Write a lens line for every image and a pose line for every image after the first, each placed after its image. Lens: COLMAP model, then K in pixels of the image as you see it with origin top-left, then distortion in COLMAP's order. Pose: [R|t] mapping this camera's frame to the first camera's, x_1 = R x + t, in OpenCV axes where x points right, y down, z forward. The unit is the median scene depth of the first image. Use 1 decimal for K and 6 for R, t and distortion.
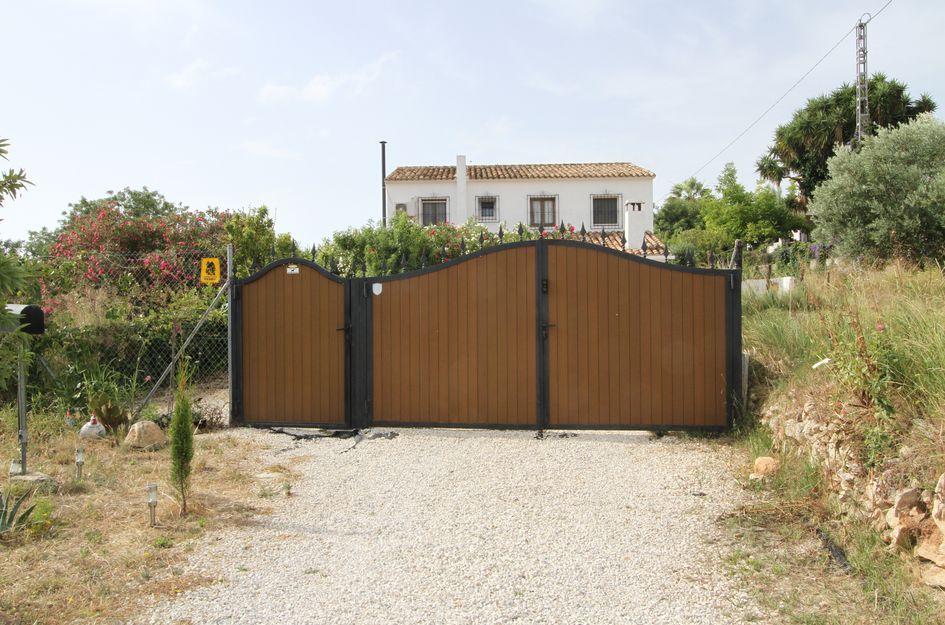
lens RADIAL K [[757.2, 0, 470.3], [0, 757.2, 306.1], [0, 0, 1]] dist [-0.003030, 0.000595]
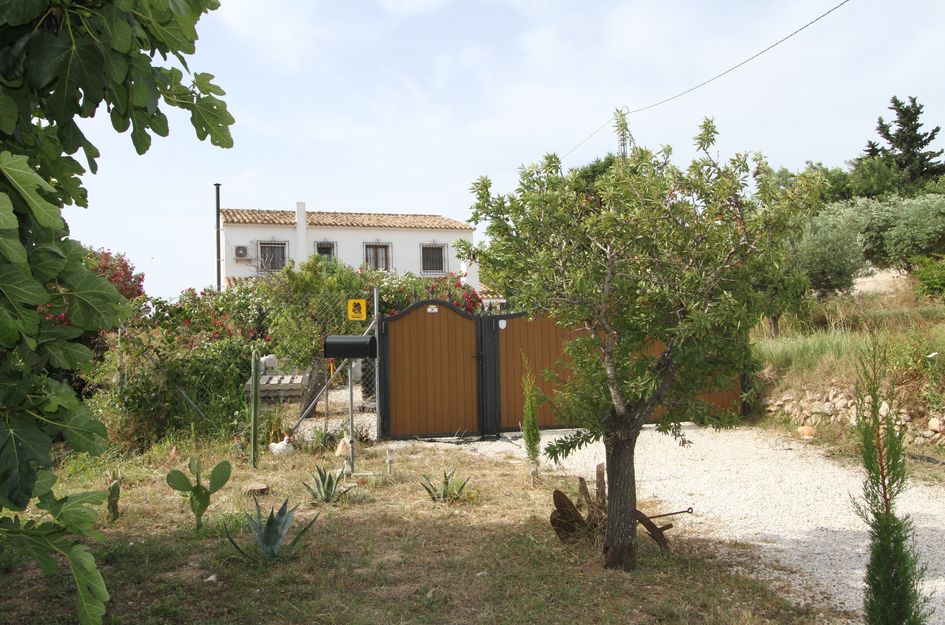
lens RADIAL K [[757.2, 0, 474.5], [0, 757.2, 315.3], [0, 0, 1]] dist [-0.003030, 0.000595]
pose [[0.926767, -0.002381, 0.375629, -0.180402], [0.019121, 0.998983, -0.040843, 0.003823], [-0.375149, 0.045035, 0.925870, -0.047770]]
